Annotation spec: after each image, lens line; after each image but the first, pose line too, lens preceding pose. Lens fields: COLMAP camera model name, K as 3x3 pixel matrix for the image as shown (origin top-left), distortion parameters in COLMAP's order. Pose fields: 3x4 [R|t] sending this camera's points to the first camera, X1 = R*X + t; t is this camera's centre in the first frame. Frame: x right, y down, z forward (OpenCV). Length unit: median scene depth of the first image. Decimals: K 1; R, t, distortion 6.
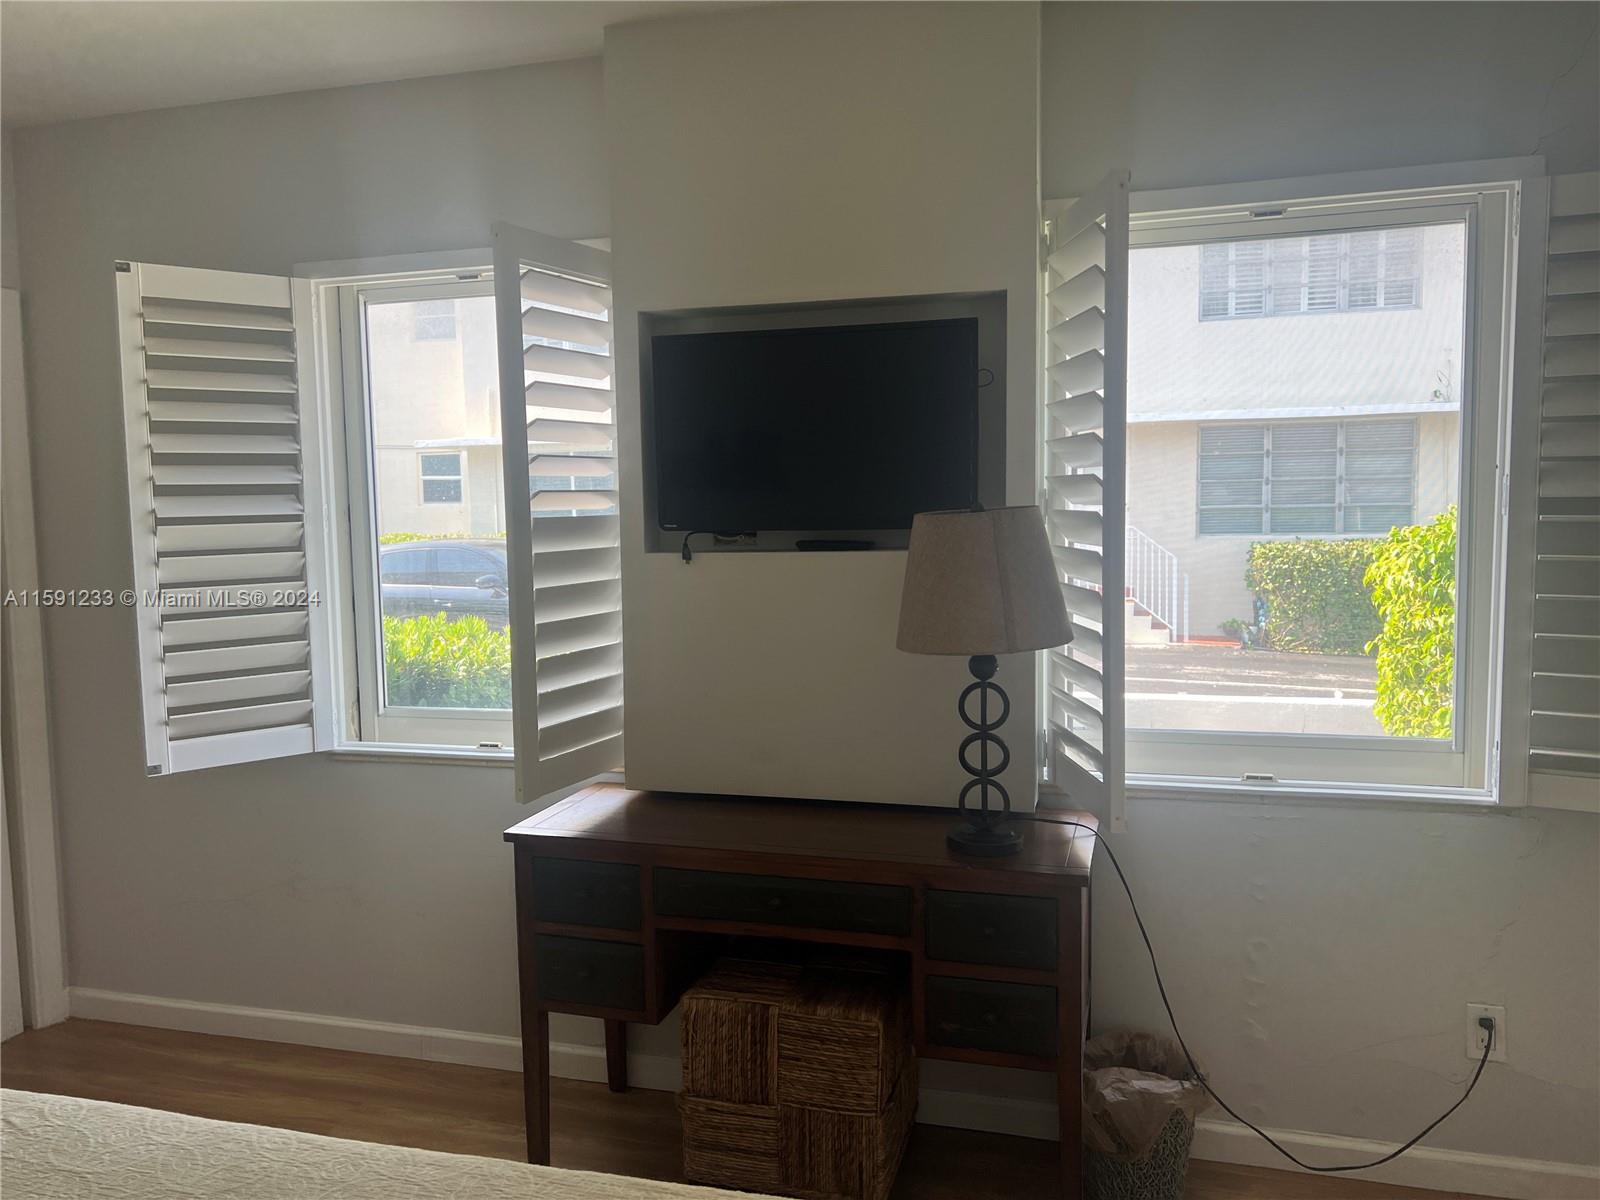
lens RADIAL K [[1190.9, 0, 811.4], [0, 1190.9, 604.0], [0, 0, 1]] dist [0.070910, -0.088281]
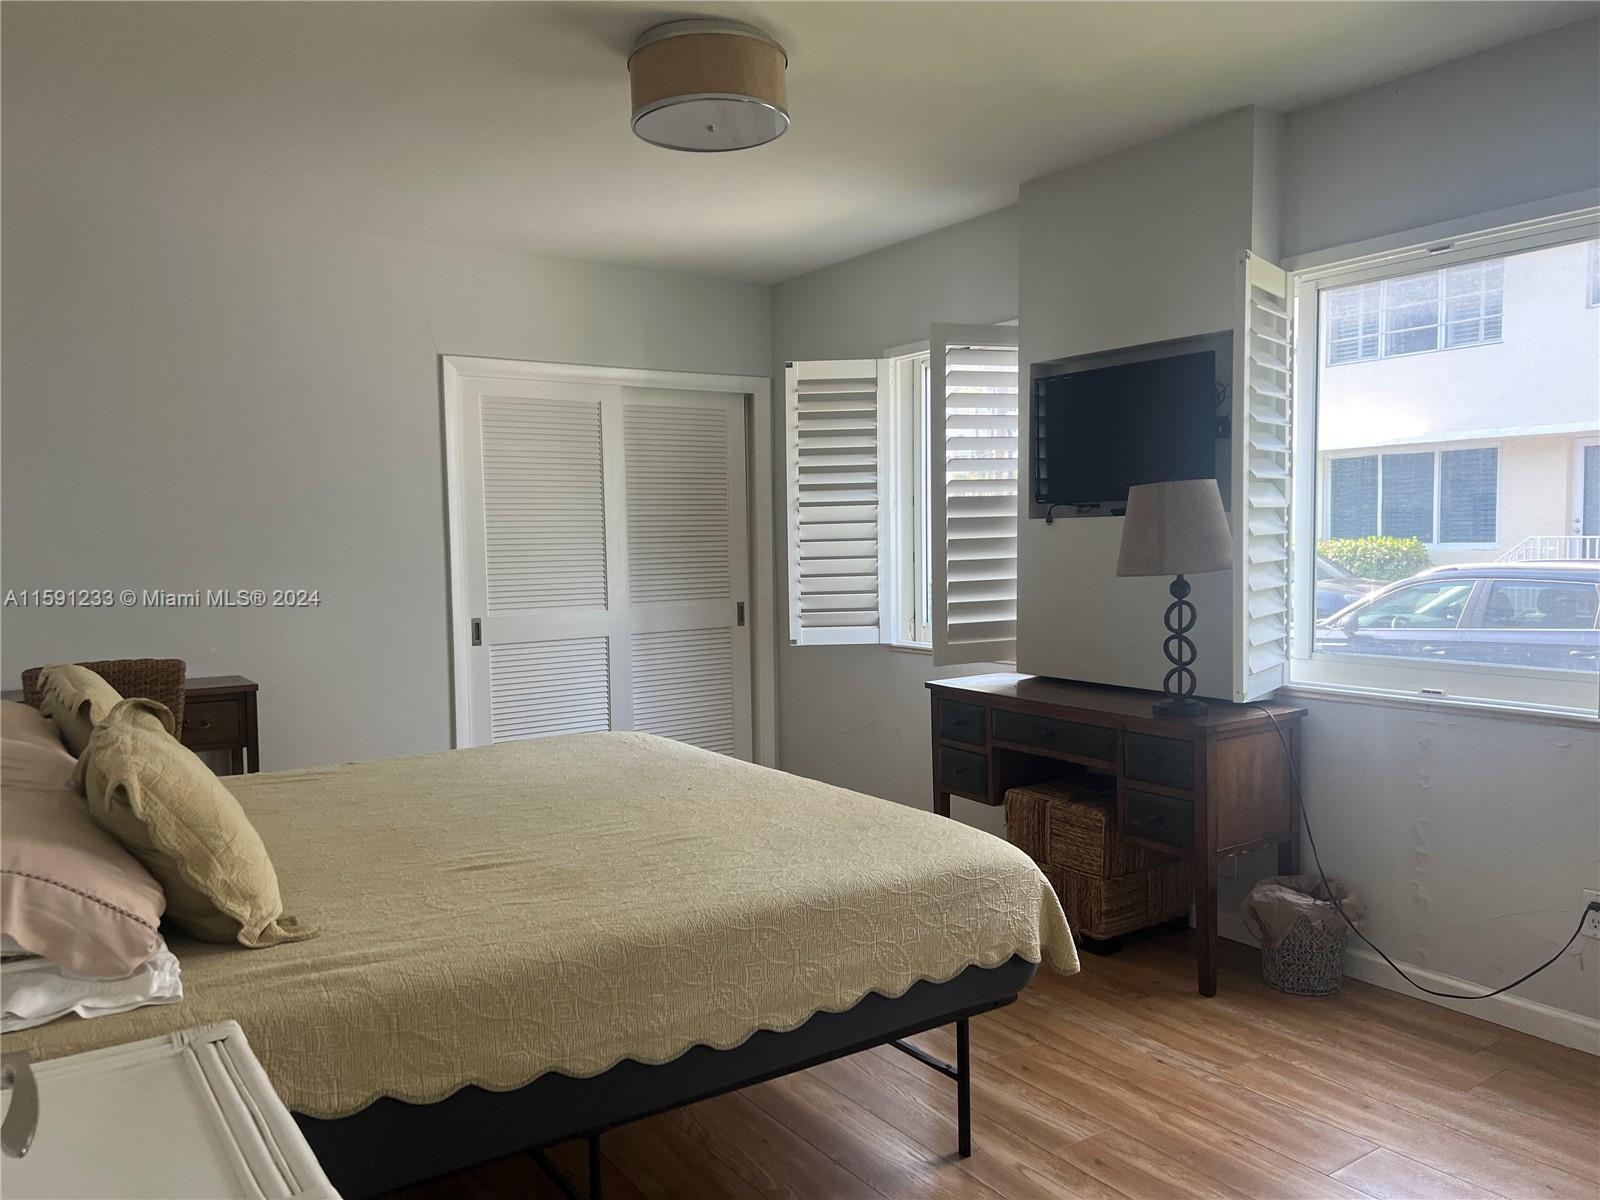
lens RADIAL K [[1190.9, 0, 797.3], [0, 1190.9, 604.4], [0, 0, 1]] dist [0.070910, -0.088281]
pose [[0.763363, 0.041353, -0.644644, 0.635253], [-0.045536, 0.998911, 0.010158, 0.065738], [0.644363, 0.021600, 0.764415, -0.376459]]
